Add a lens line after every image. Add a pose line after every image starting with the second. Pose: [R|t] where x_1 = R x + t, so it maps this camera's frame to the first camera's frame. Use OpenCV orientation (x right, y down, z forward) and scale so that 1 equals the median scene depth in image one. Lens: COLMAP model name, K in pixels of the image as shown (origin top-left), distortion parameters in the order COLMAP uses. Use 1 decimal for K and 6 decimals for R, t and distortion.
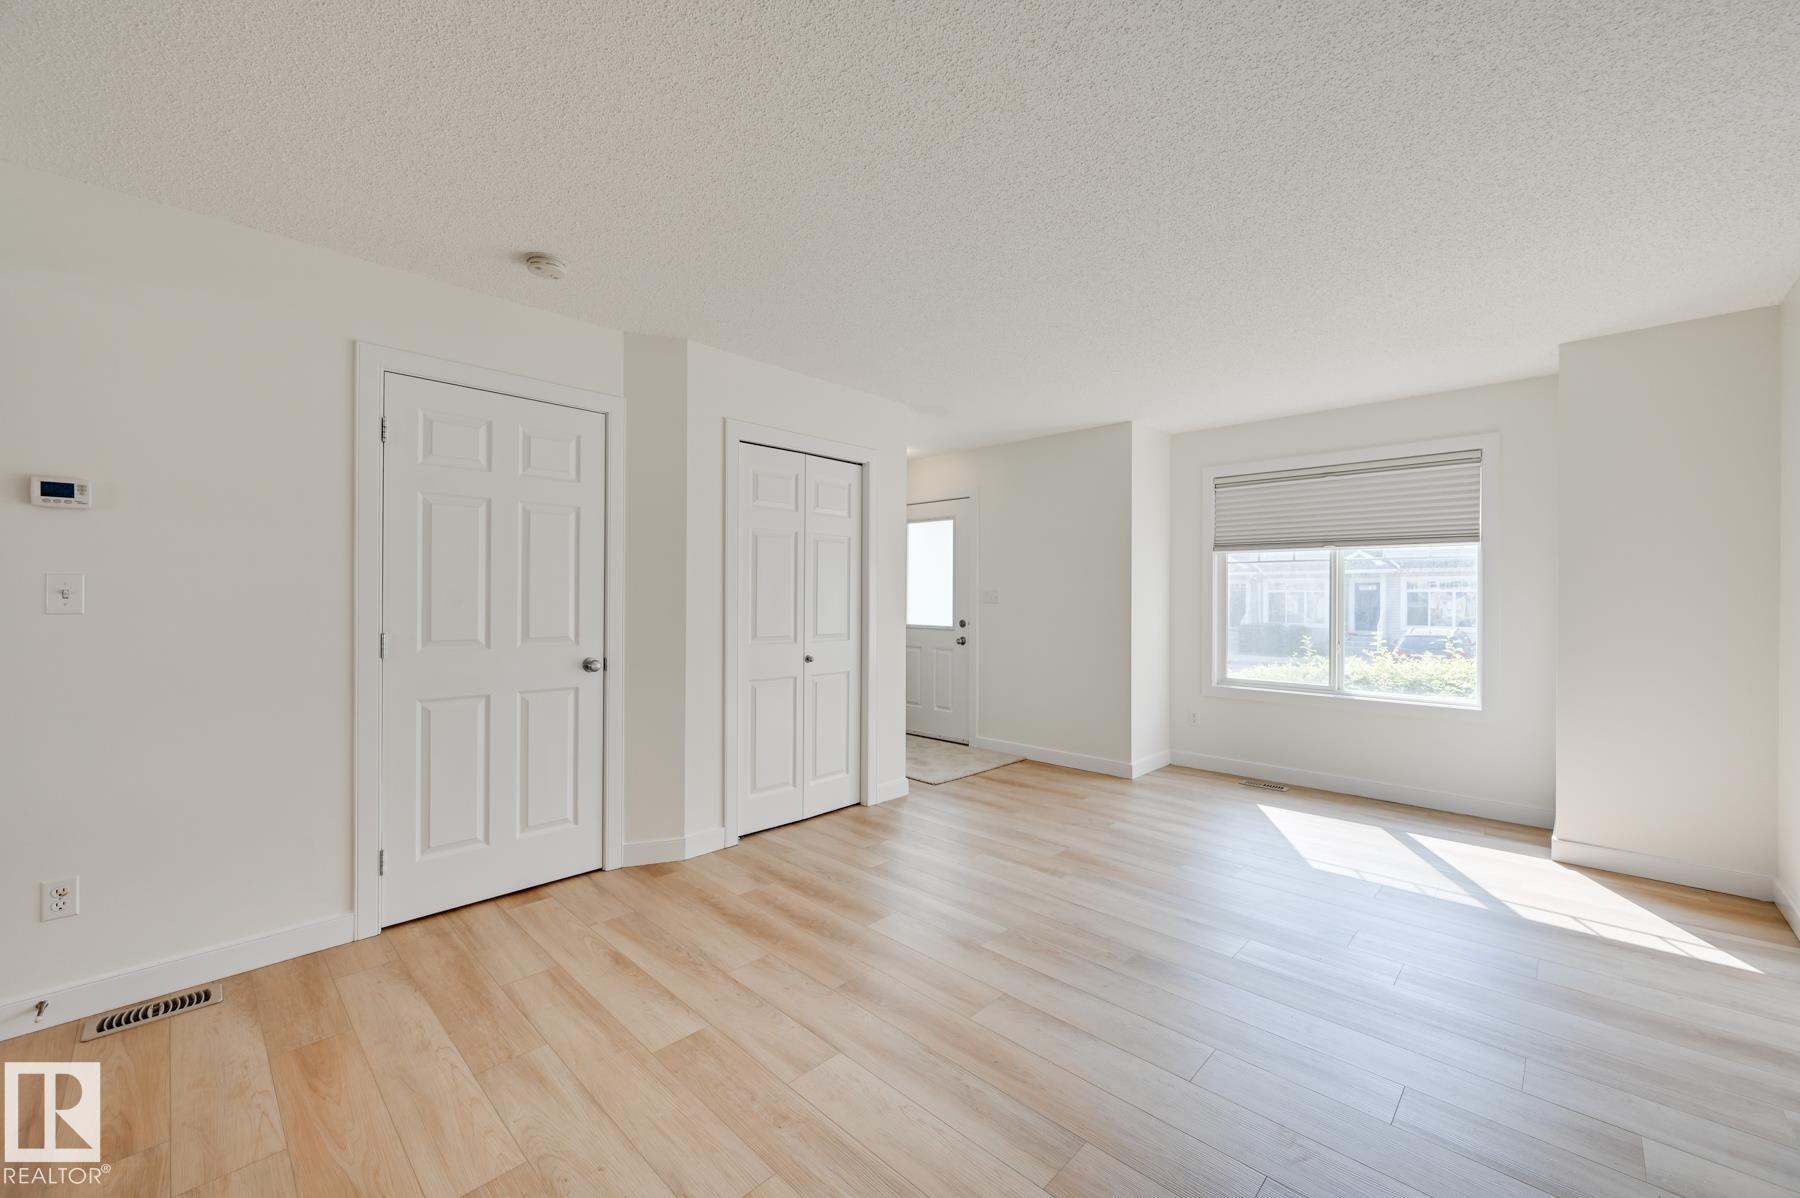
lens RADIAL K [[705.9, 0, 898.7], [0, 705.9, 599.3], [0, 0, 1]] dist [0.001243, 0.000332]
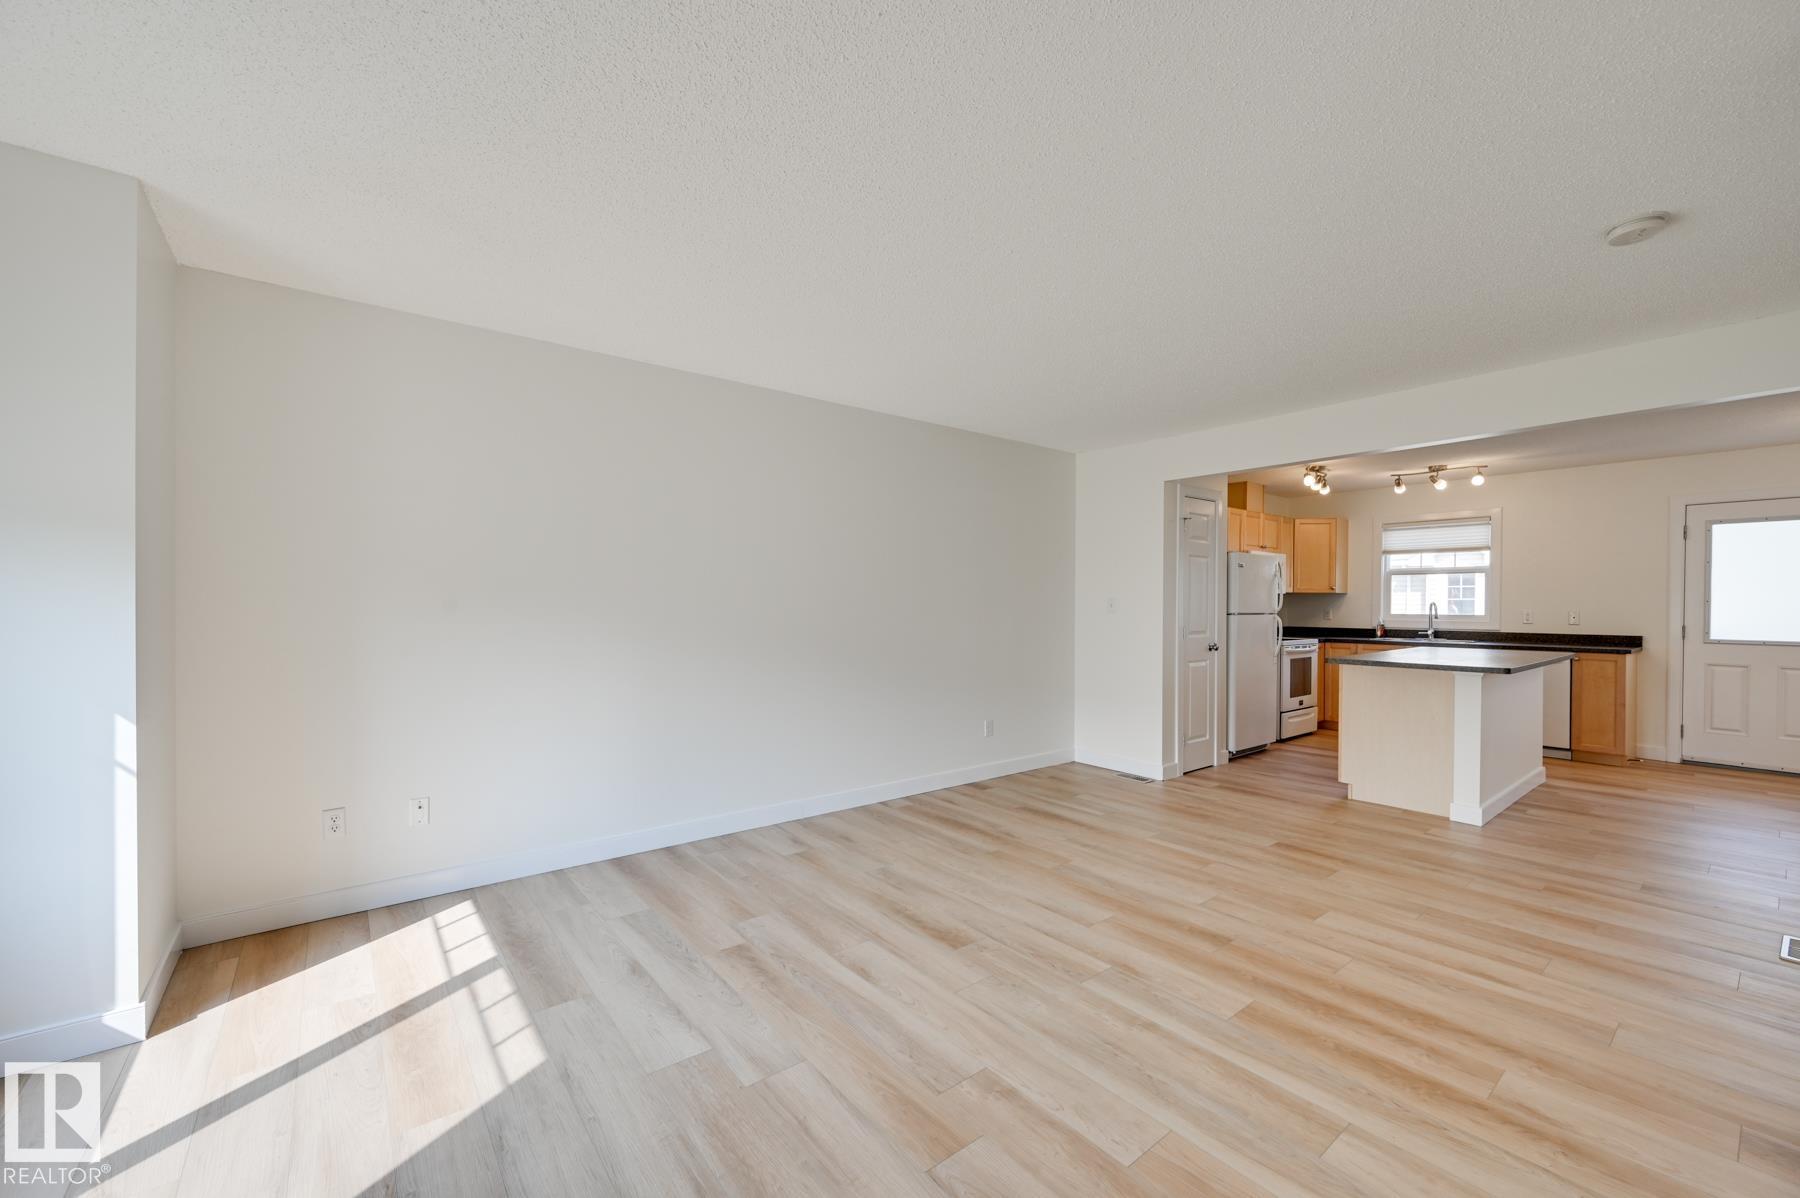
lens RADIAL K [[705.9, 0, 895.5], [0, 705.9, 603.6], [0, 0, 1]] dist [0.001243, 0.000332]
pose [[-0.990459, -0.006914, 0.137638, 0.261495], [-0.006481, 0.999973, 0.003593, -0.009182], [-0.137659, 0.002667, -0.990476, 1.869727]]
